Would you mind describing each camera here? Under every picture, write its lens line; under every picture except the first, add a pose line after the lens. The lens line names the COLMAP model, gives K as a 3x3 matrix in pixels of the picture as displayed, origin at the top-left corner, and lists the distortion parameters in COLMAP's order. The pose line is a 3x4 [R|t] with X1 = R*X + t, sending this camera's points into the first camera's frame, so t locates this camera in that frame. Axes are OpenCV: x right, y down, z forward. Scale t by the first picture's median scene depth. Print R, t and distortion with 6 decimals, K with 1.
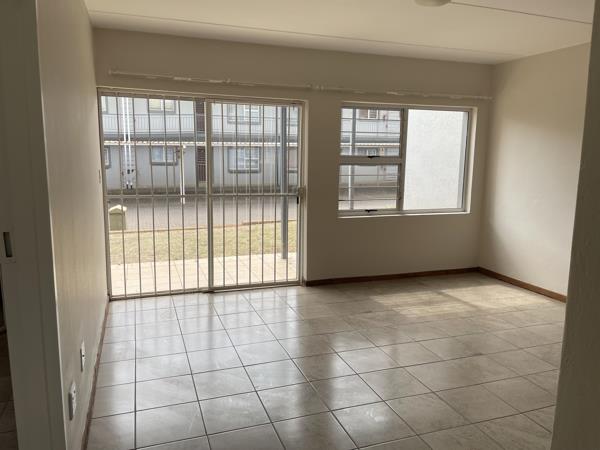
lens RADIAL K [[453.6, 0, 300.5], [0, 453.6, 220.8], [0, 0, 1]] dist [0.100809, -0.137621]
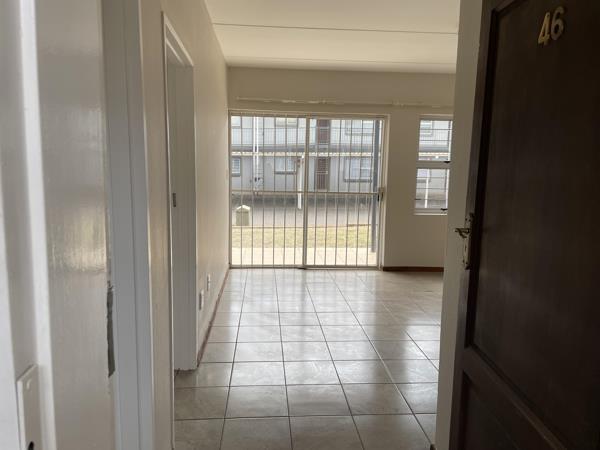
lens RADIAL K [[453.6, 0, 300.5], [0, 453.6, 220.8], [0, 0, 1]] dist [0.100809, -0.137621]
pose [[0.965445, 0.039138, -0.257652, 0.104330], [-0.045295, 0.998811, -0.018003, 0.044402], [0.256641, 0.029051, 0.966070, -0.201143]]
